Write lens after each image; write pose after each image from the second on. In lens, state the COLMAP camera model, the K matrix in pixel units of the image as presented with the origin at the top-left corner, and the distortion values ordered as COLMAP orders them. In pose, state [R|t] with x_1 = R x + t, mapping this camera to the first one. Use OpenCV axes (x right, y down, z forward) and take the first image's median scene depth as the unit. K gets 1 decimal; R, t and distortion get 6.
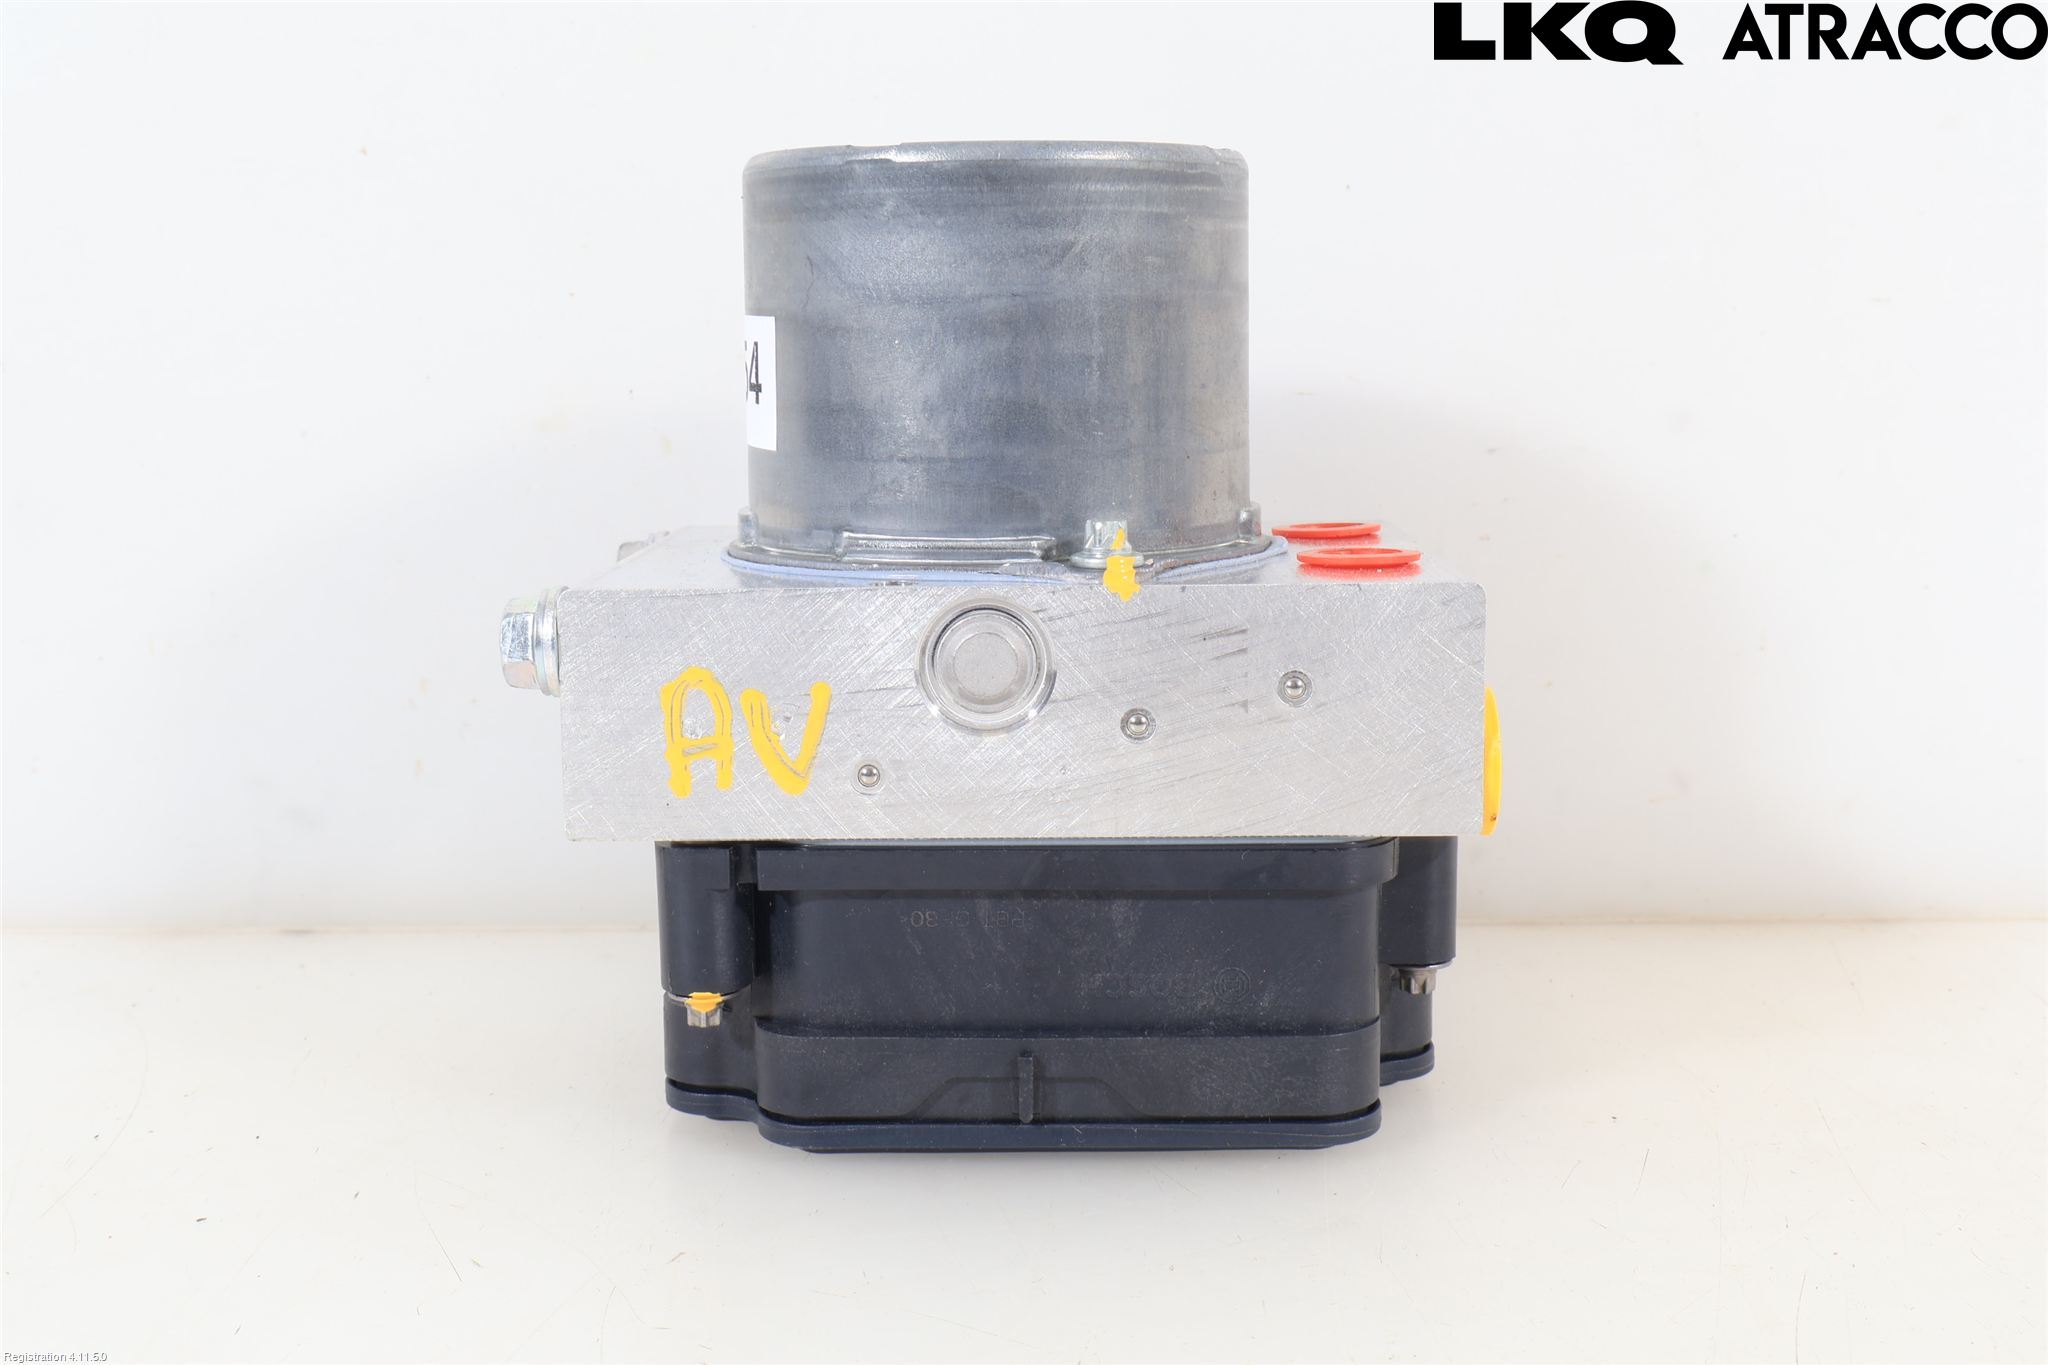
lens RADIAL K [[2510.7, 0, 1024.0], [0, 2510.7, 682.5], [0, 0, 1]] dist [0.002929, 0.003001]
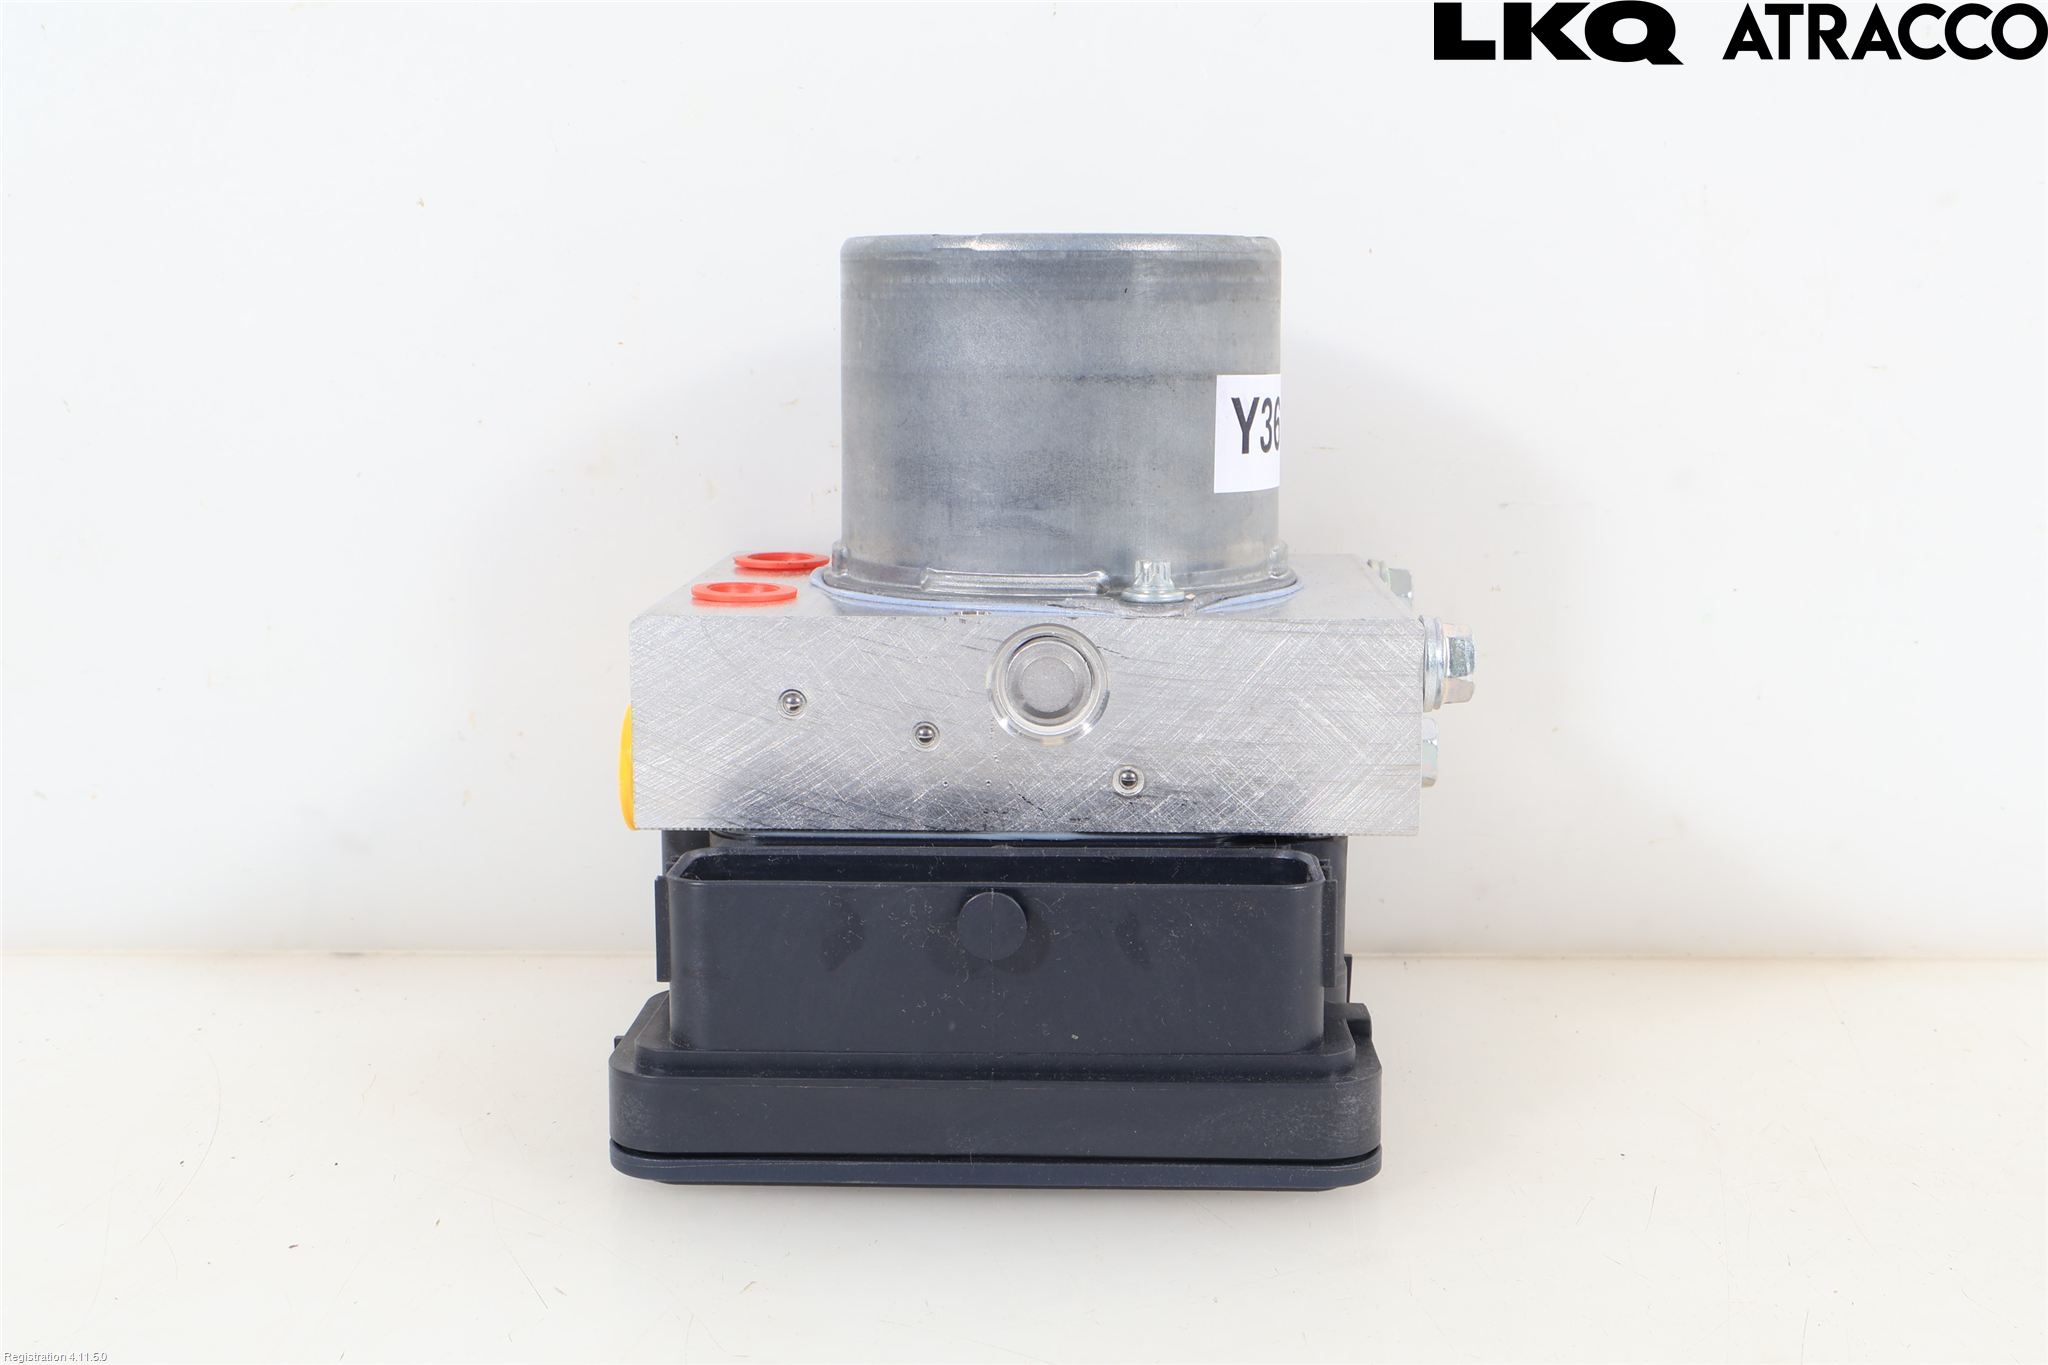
lens RADIAL K [[2510.7, 0, 1024.0], [0, 2510.7, 682.5], [0, 0, 1]] dist [0.002929, 0.003001]
pose [[0.999900, 0.012976, -0.005680, -0.019118], [-0.013088, 0.999711, -0.020143, 0.015322], [0.005417, 0.020215, 0.999781, -0.152275]]
